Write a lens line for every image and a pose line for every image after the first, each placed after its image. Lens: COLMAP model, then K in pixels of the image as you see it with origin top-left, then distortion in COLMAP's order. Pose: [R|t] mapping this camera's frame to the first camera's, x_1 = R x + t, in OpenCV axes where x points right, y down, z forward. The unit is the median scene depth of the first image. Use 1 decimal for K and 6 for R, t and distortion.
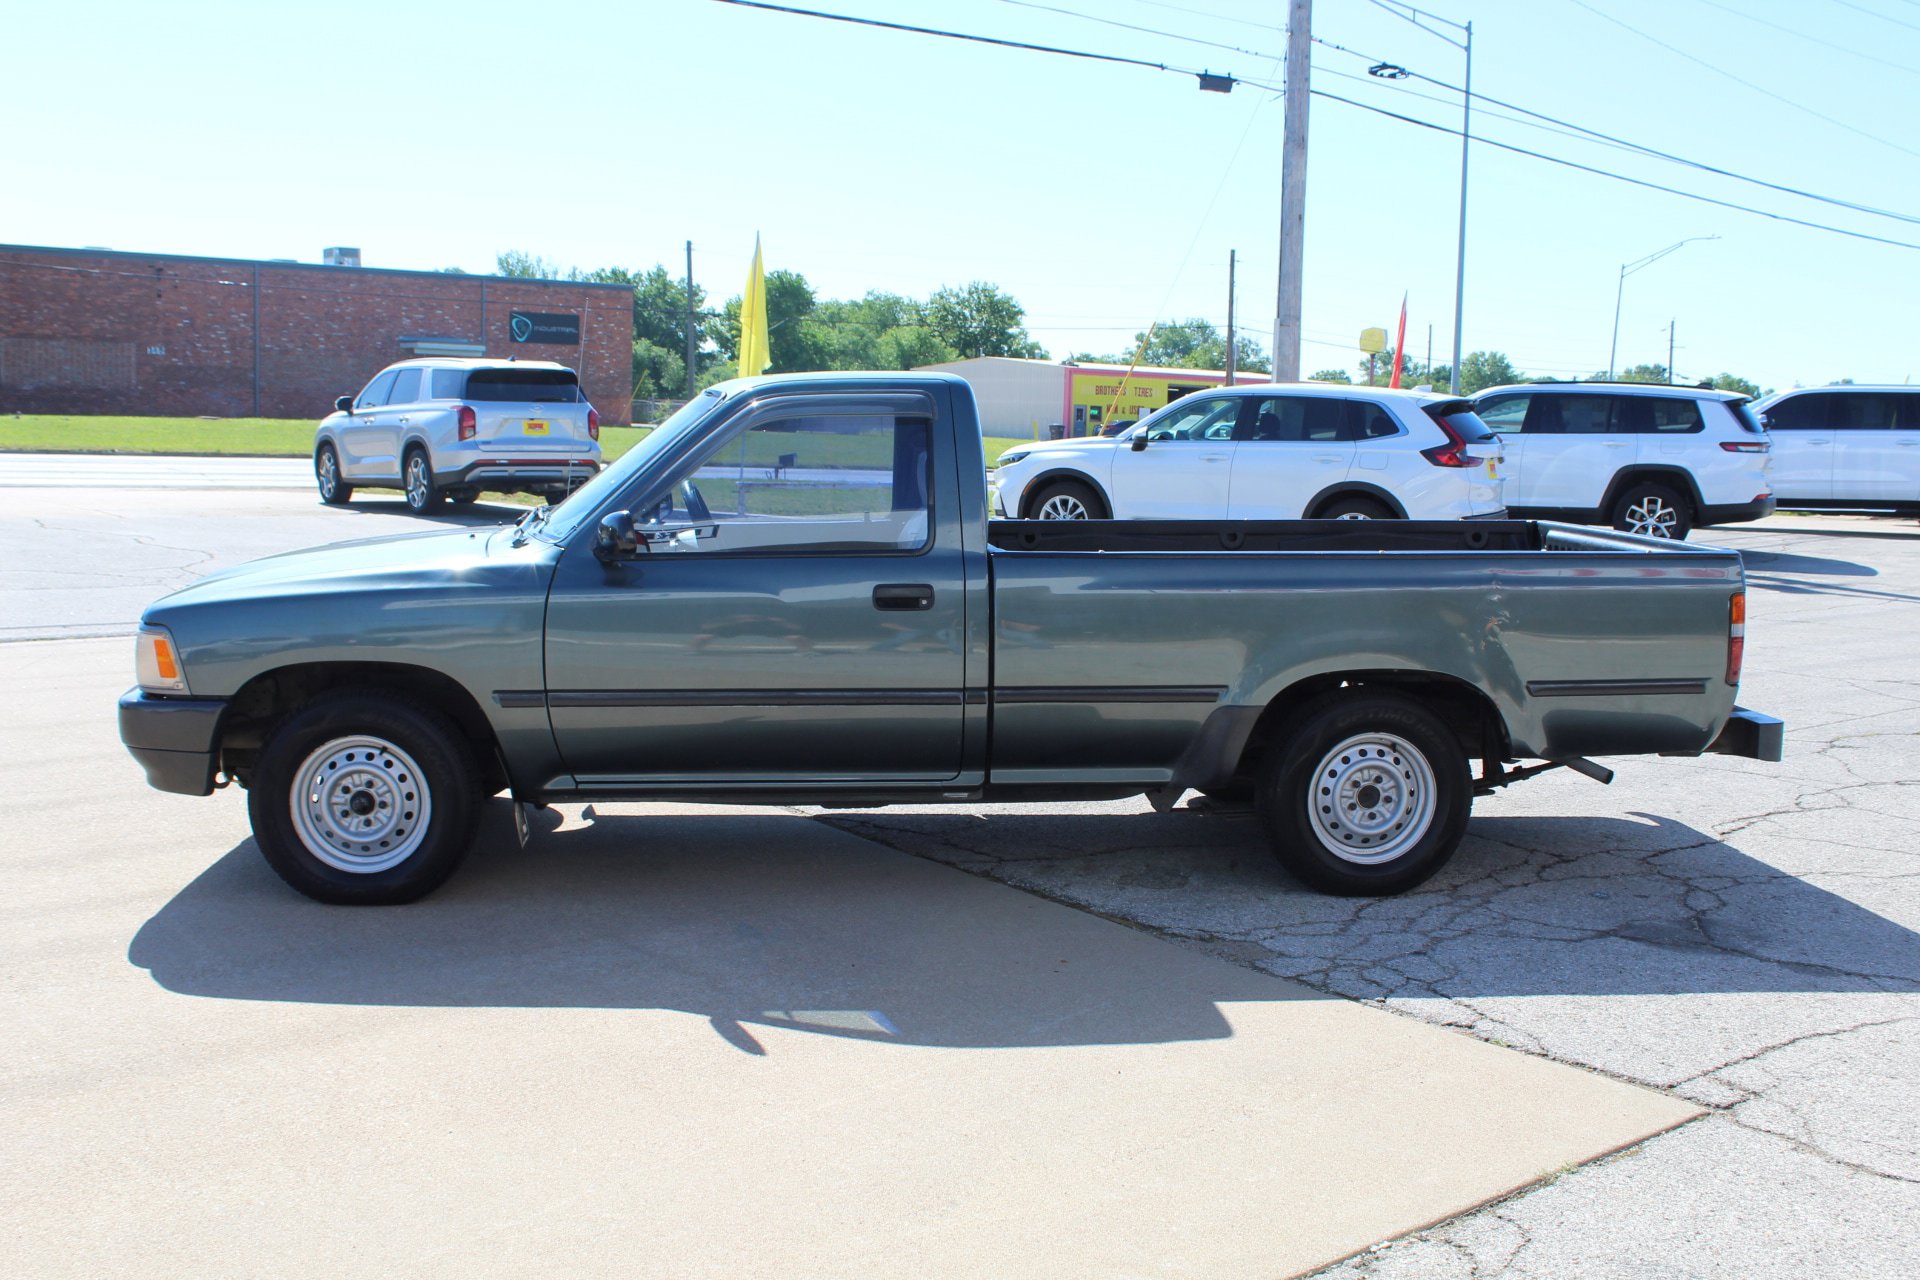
lens RADIAL K [[1865.7, 0, 981.6], [0, 1865.7, 645.5], [0, 0, 1]] dist [-0.137283, 0.137640]
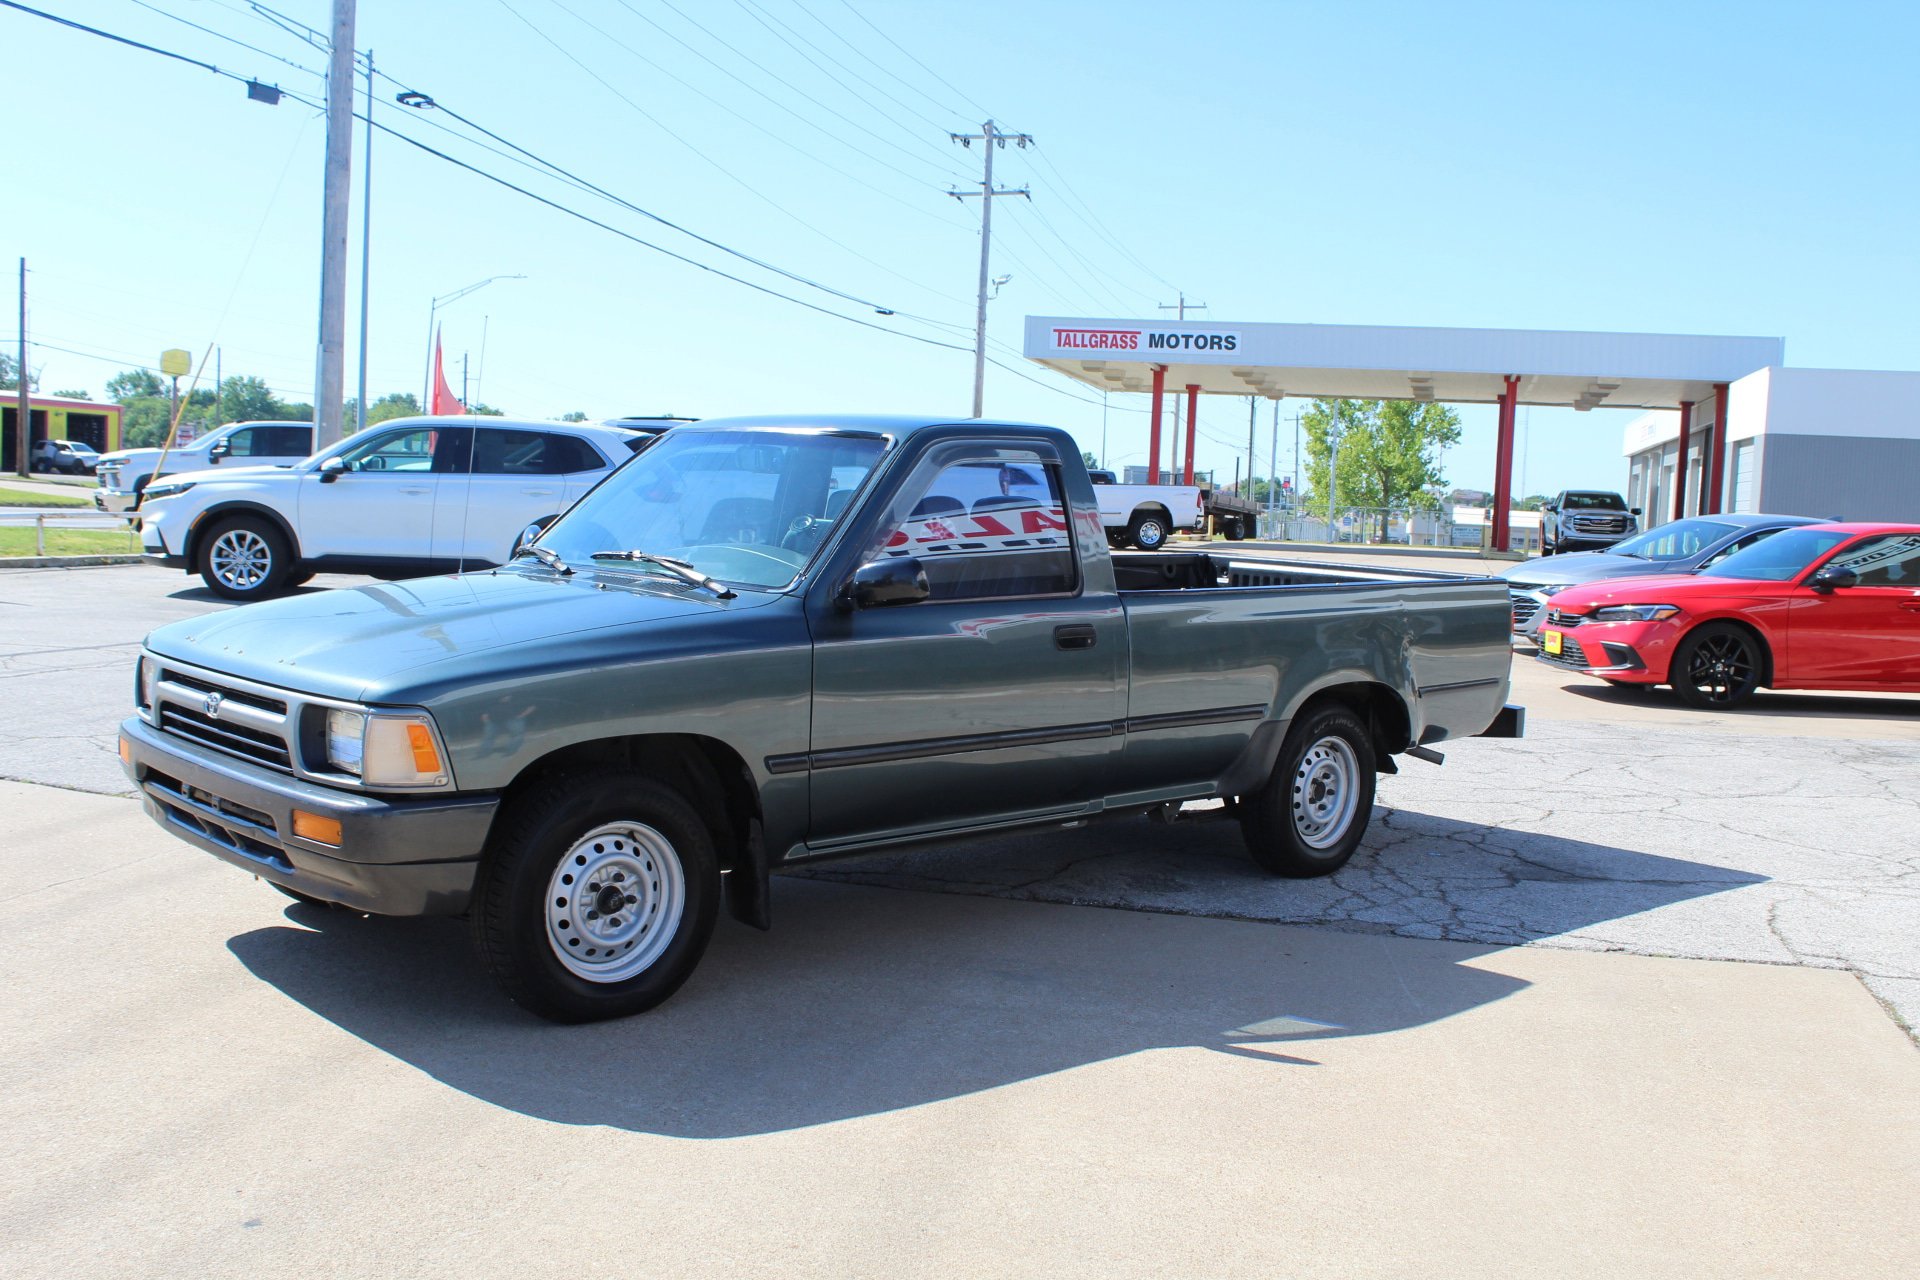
lens RADIAL K [[1844.2, 0, 960.0], [0, 1844.2, 640.0], [0, 0, 1]] dist [-0.082377, 0.020995]
pose [[0.790936, -0.038632, 0.610678, -0.225742], [0.048852, 0.998806, -0.000086, -0.008563], [-0.609945, 0.029901, 0.791879, 0.067904]]
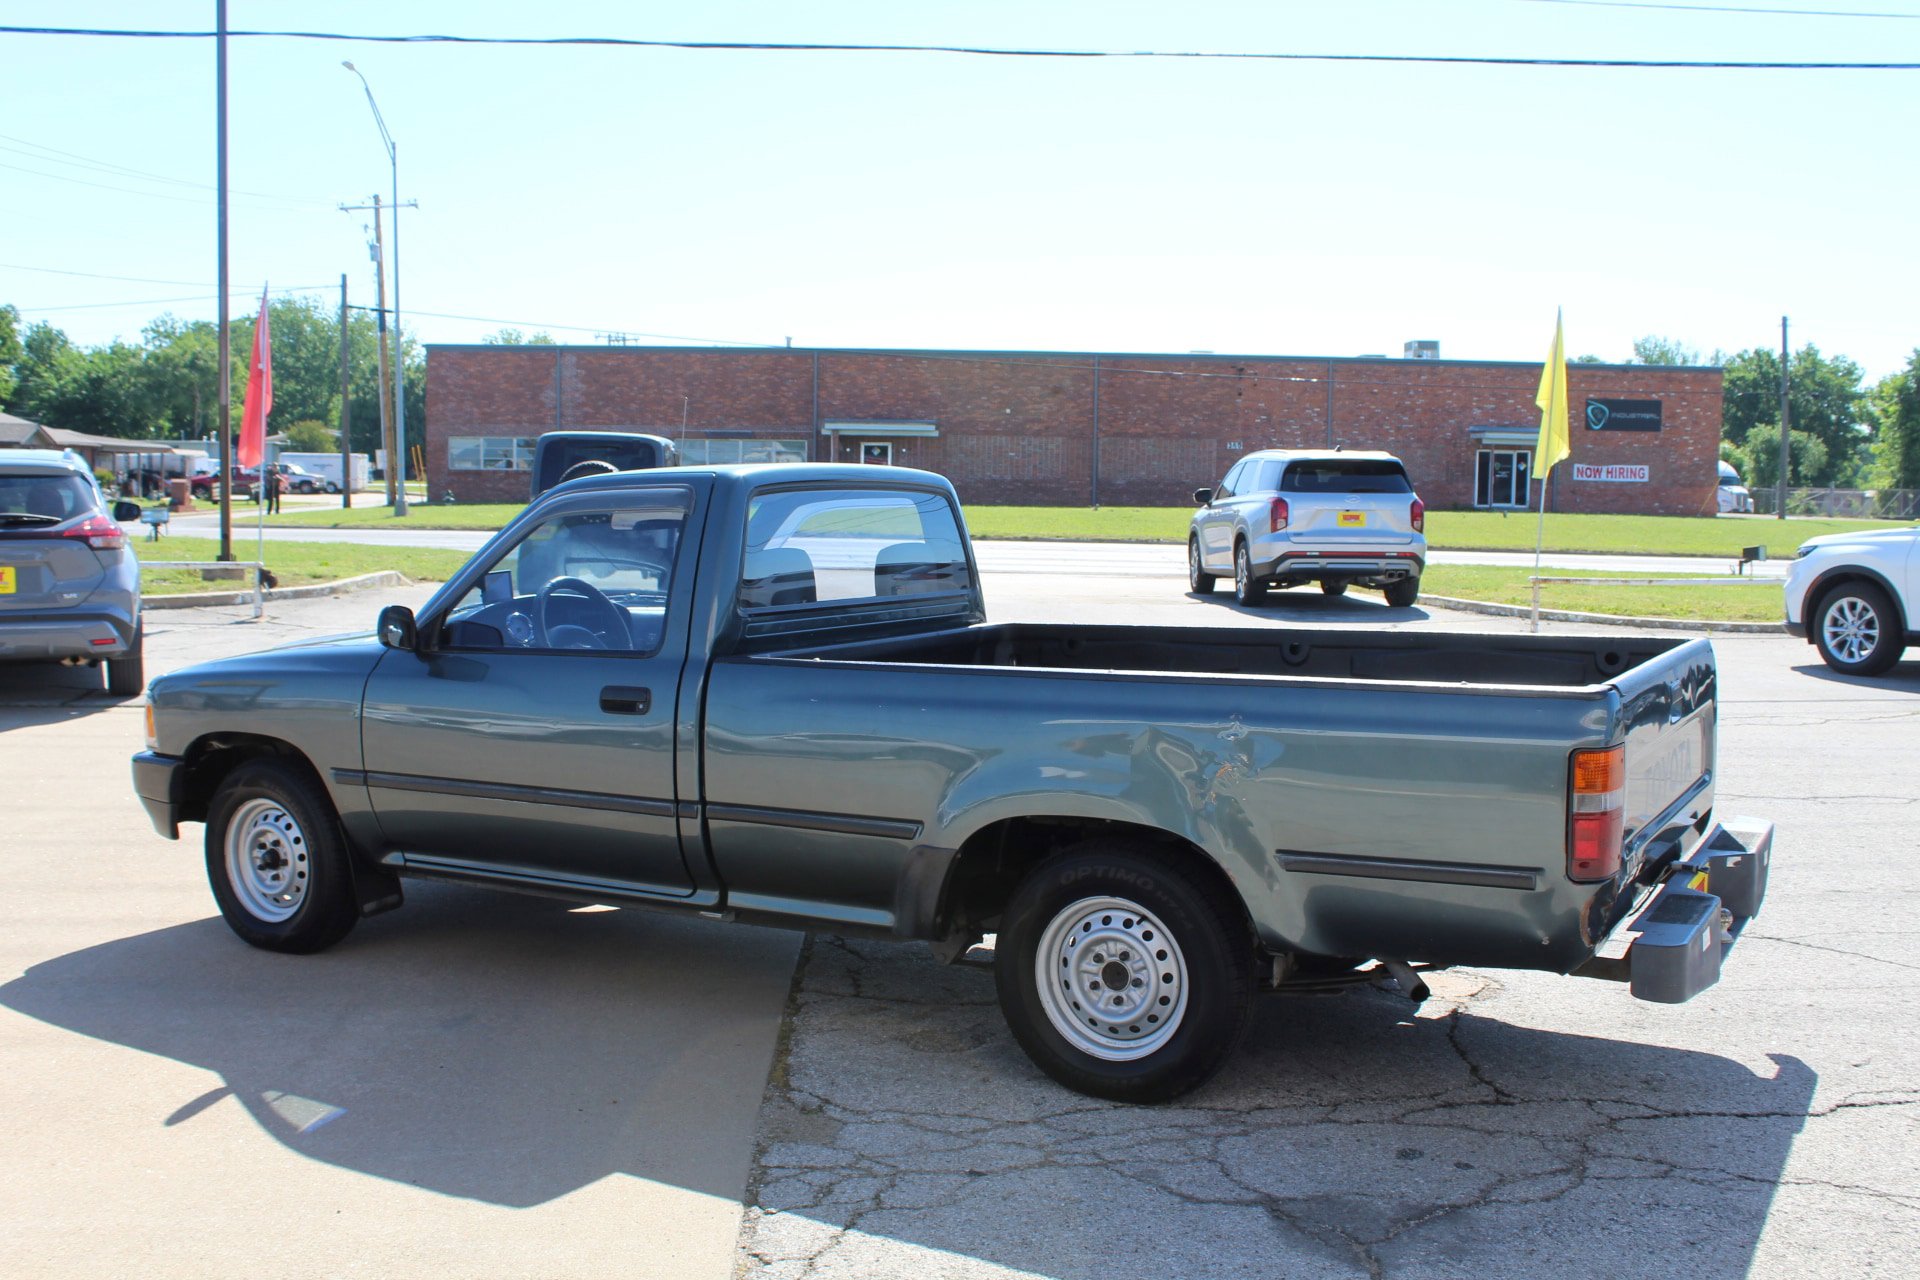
lens RADIAL K [[1889.1, 0, 960.0], [0, 1889.1, 640.0], [0, 0, 1]] dist [-0.154698, 0.193600]
pose [[0.812430, 0.026182, -0.582471, 0.206317], [-0.056701, 0.997804, -0.034235, -0.010442], [0.580296, 0.060840, 0.812130, 0.097391]]
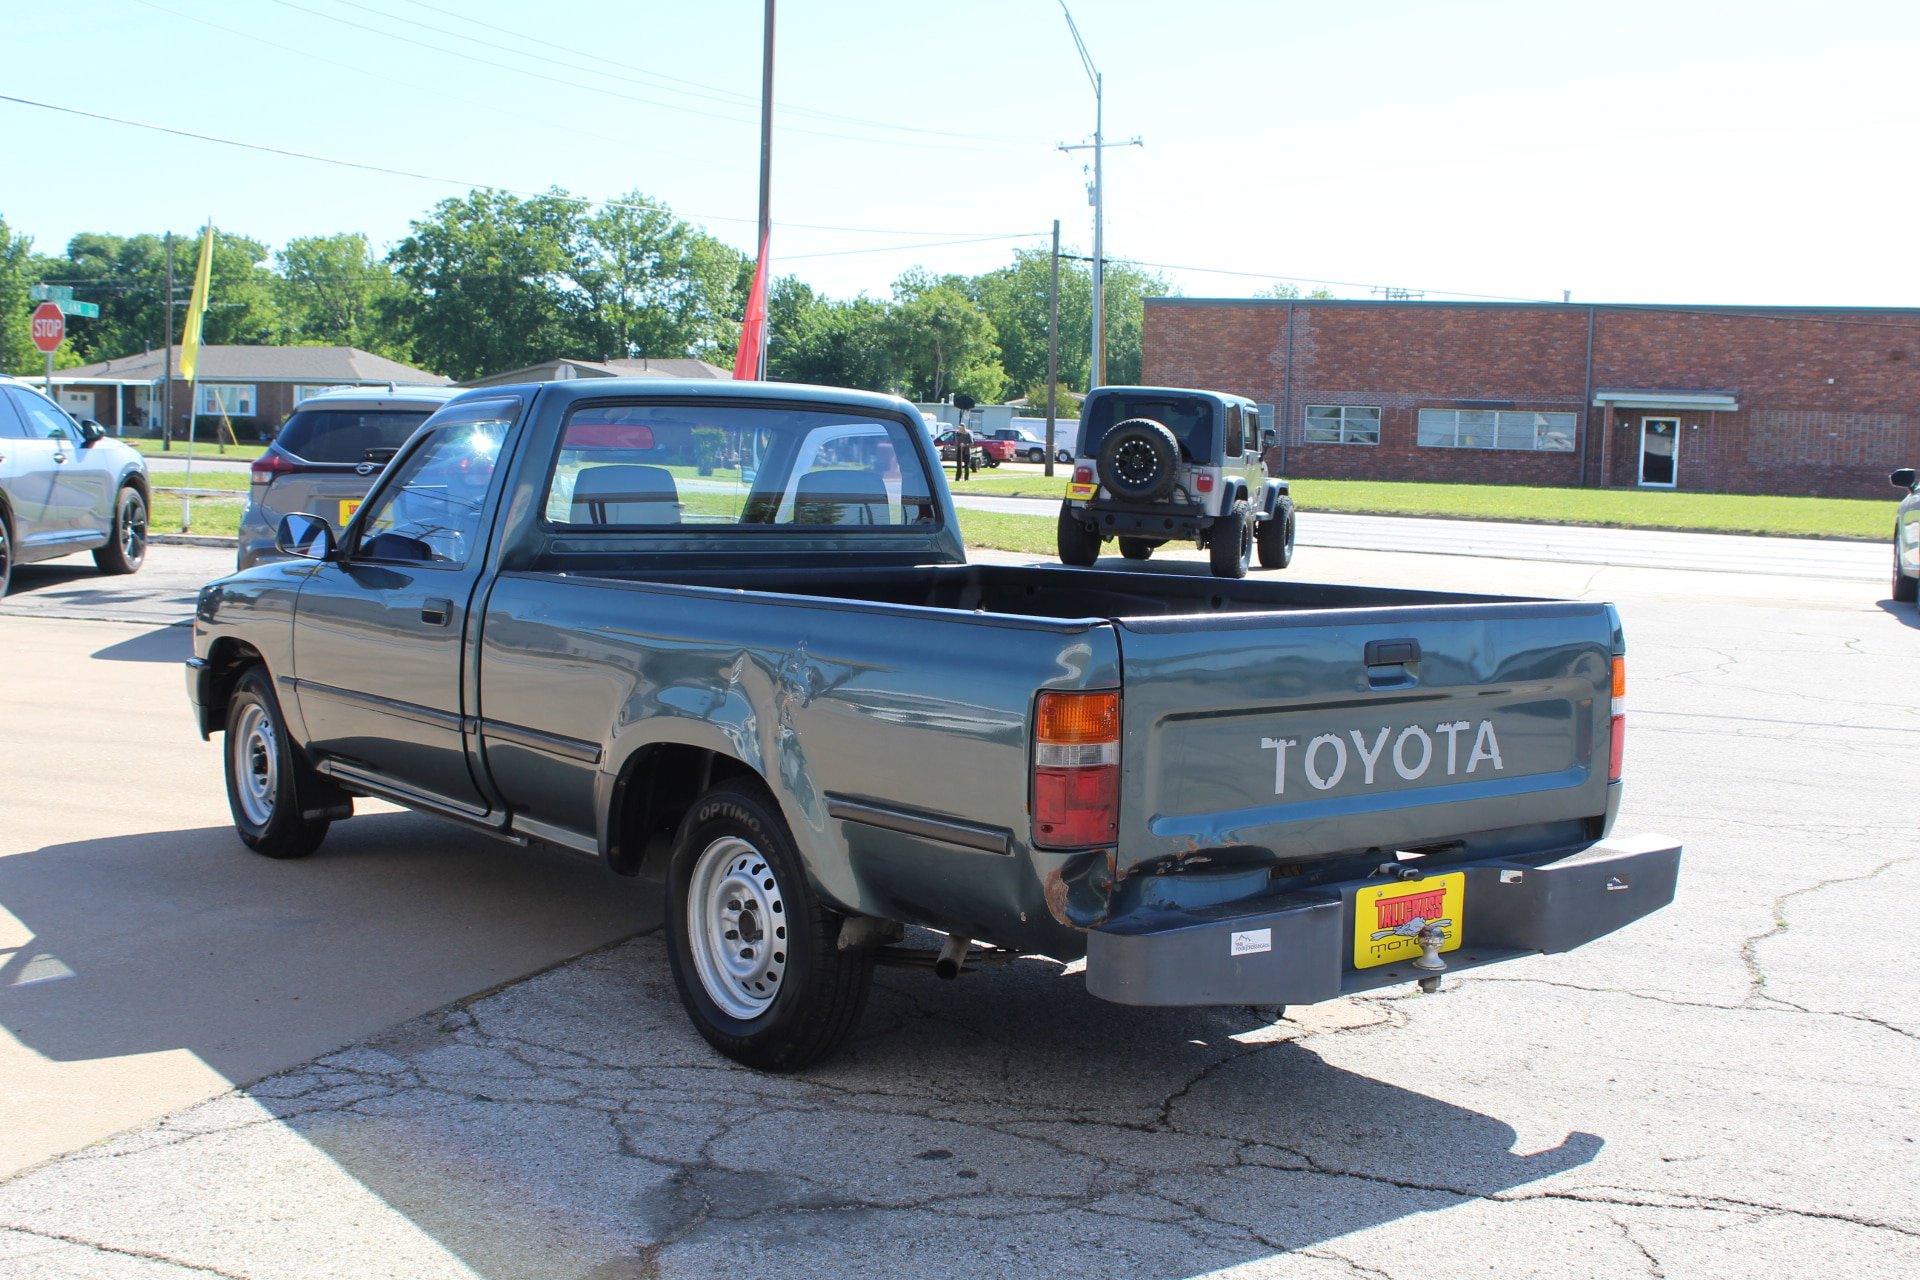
lens RADIAL K [[2171.0, 0, 944.2], [0, 2171.0, 634.6], [0, 0, 1]] dist [-0.115076, 0.176208]
pose [[0.519377, 0.058882, -0.852514, 0.321755], [-0.117580, 0.993059, -0.003044, -0.013003], [0.846418, 0.101819, 0.522695, 0.201178]]
